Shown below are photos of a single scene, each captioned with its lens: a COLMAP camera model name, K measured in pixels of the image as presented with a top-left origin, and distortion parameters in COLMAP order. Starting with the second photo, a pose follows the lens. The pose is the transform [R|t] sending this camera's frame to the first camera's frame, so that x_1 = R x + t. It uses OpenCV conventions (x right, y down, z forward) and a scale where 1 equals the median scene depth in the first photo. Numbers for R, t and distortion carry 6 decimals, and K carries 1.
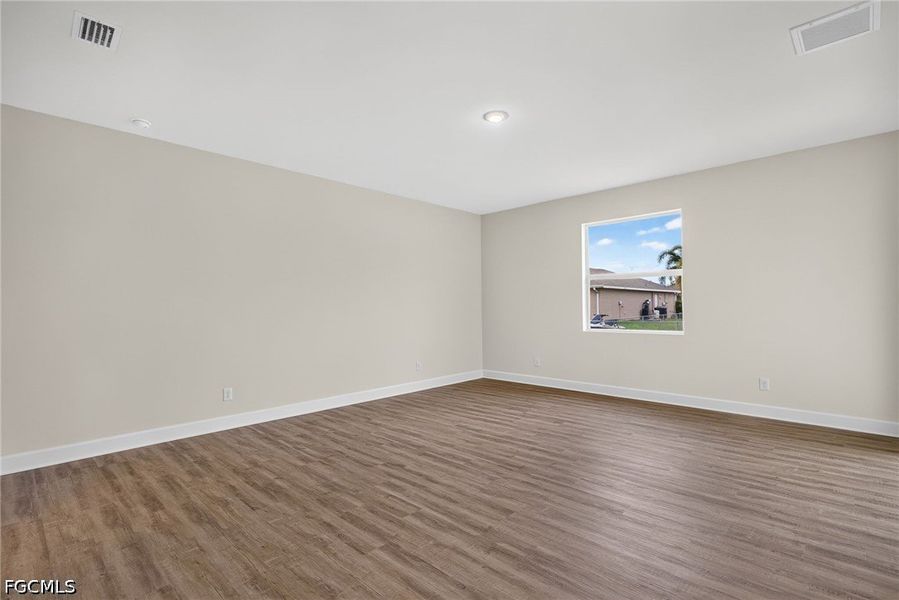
lens RADIAL K [[430.7, 0, 445.9], [0, 430.7, 302.8], [0, 0, 1]] dist [0.002604, -0.000120]
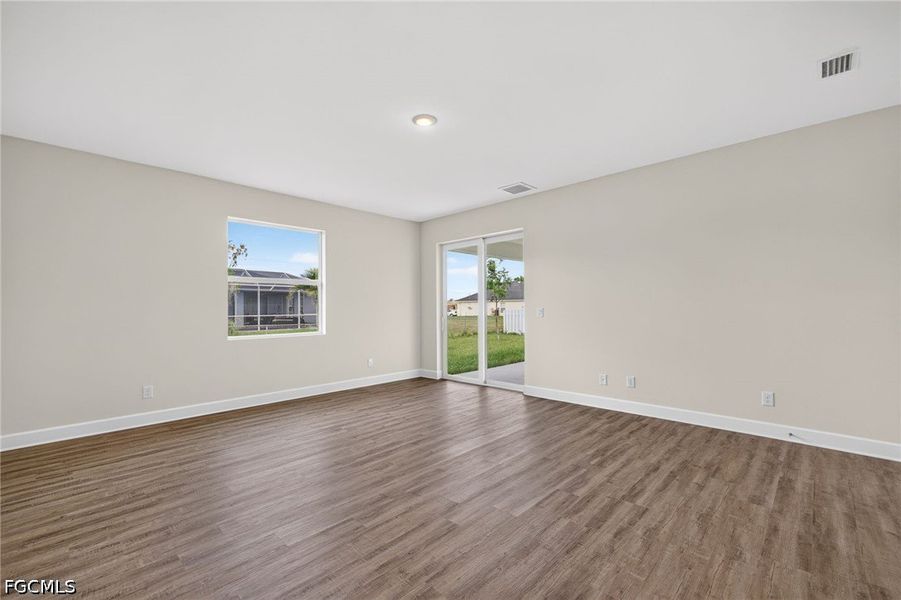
lens RADIAL K [[387.0, 0, 451.8], [0, 387.0, 307.5], [0, 0, 1]] dist [0.007884, -0.000078]
pose [[-0.012537, 0.013649, 0.999828, -0.796266], [-0.001675, 0.999905, -0.013671, 0.017480], [-0.999920, -0.001846, -0.012513, 0.966039]]
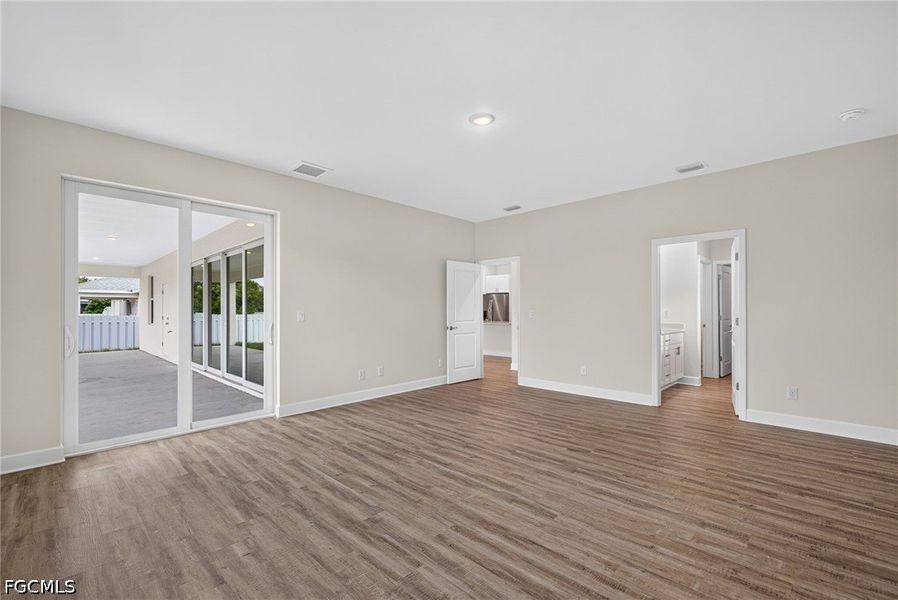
lens RADIAL K [[385.7, 0, 450.3], [0, 385.7, 307.5], [0, 0, 1]] dist [0.007884, -0.000078]
pose [[-0.999873, 0.014584, -0.006485, 0.205465], [0.014687, 0.999763, -0.016061, 0.015550], [0.006249, -0.016155, -0.999850, 1.925415]]
